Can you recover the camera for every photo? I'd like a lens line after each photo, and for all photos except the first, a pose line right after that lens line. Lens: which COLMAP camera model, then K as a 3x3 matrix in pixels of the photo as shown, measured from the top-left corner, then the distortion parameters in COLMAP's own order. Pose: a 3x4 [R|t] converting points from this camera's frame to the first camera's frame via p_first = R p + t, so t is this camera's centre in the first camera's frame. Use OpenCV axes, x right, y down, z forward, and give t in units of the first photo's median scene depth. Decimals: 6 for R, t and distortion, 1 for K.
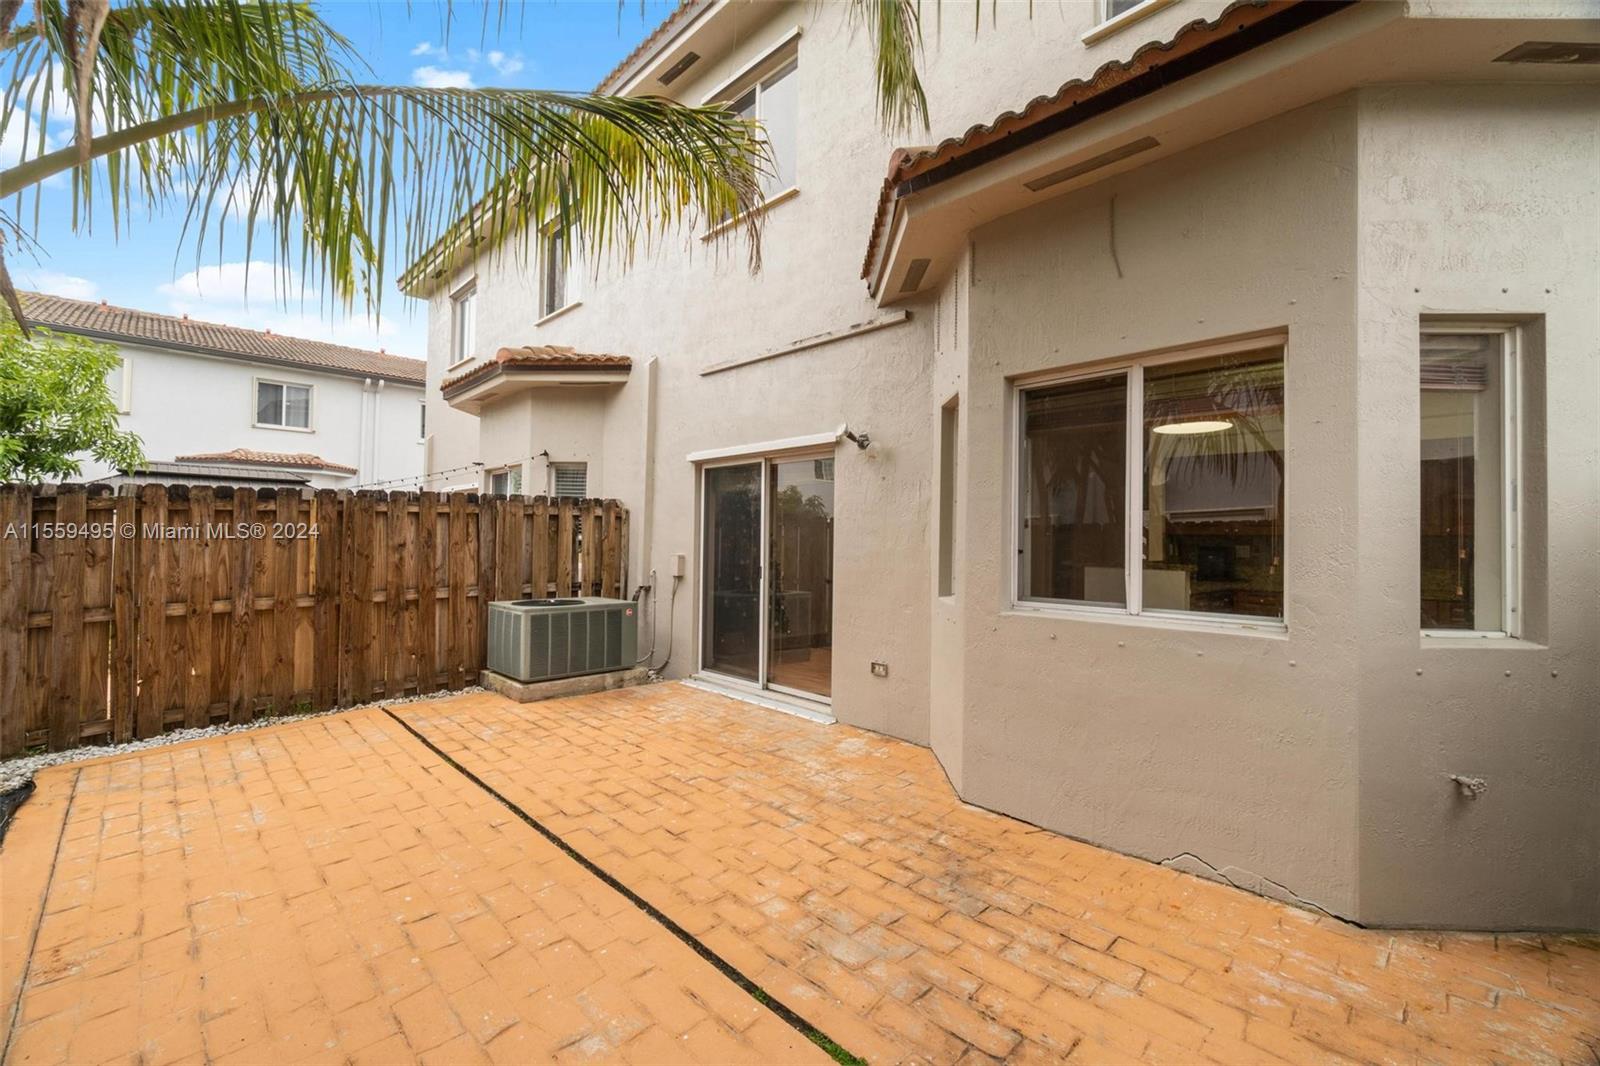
lens RADIAL K [[693.7, 0, 798.3], [0, 693.7, 531.4], [0, 0, 1]] dist [-0.001952, 0.003146]
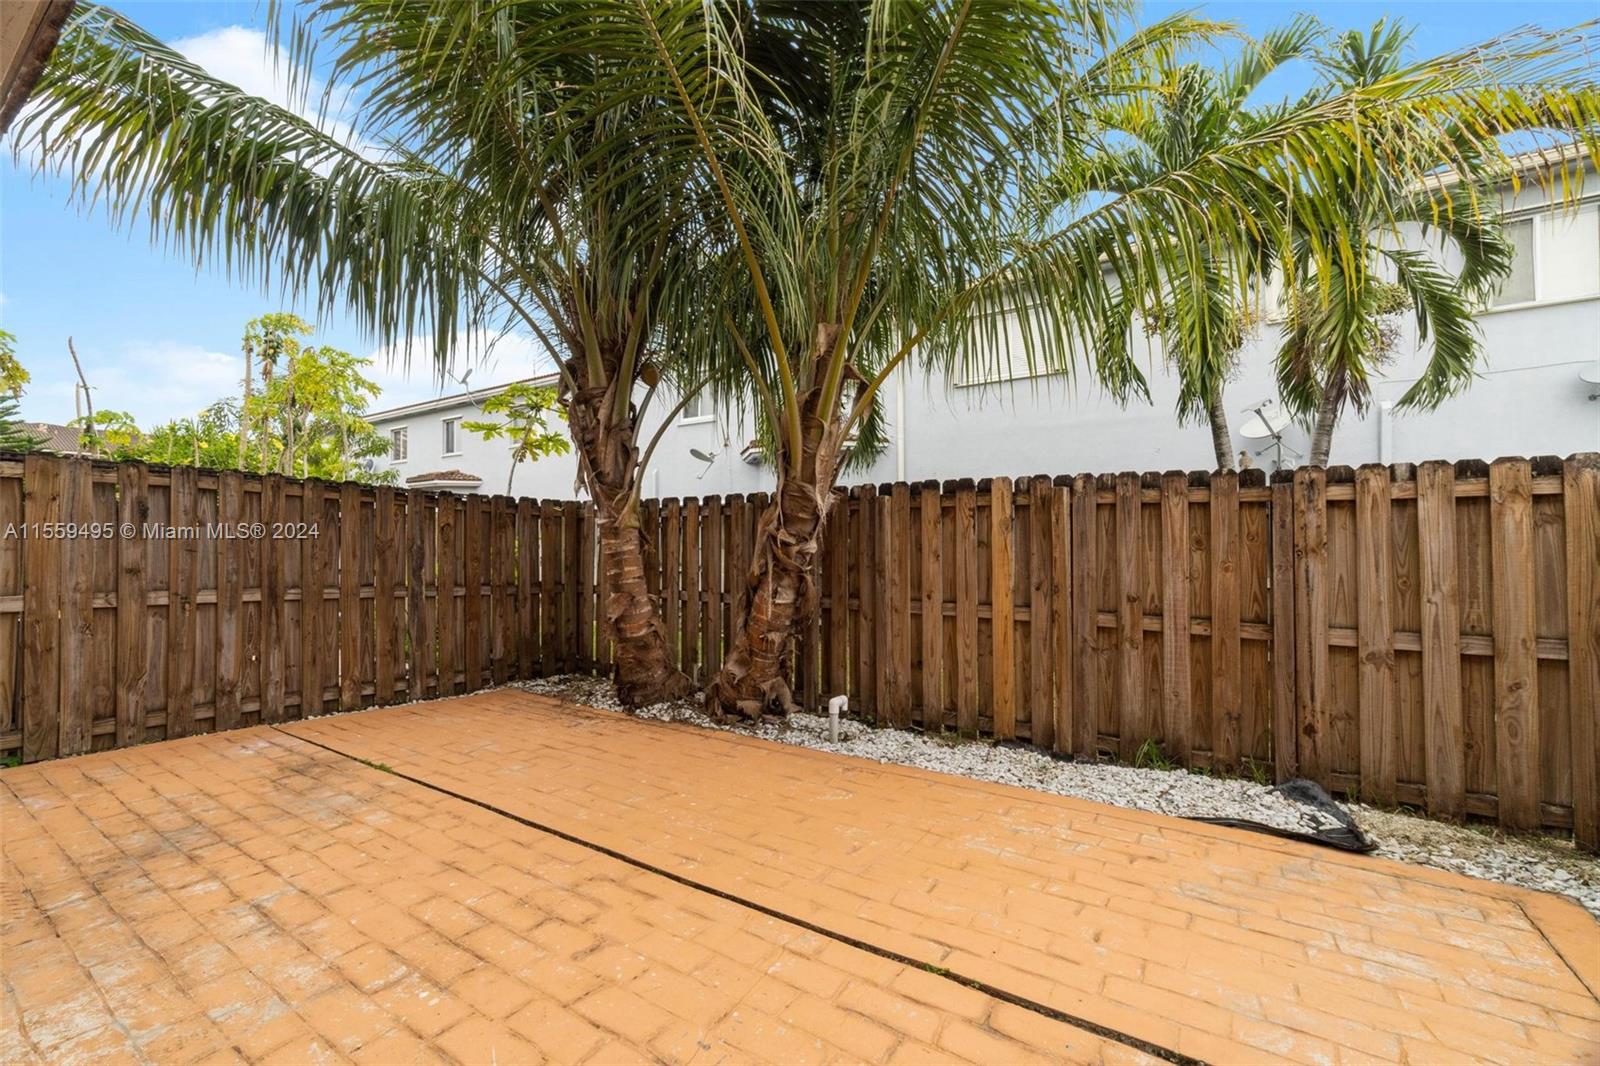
lens RADIAL K [[693.7, 0, 802.3], [0, 693.7, 530.7], [0, 0, 1]] dist [-0.001952, 0.003146]
pose [[-0.976395, -0.013480, -0.215570, -0.397265], [-0.006550, 0.999439, -0.032830, 0.060779], [0.215891, -0.030643, -0.975936, 1.897713]]
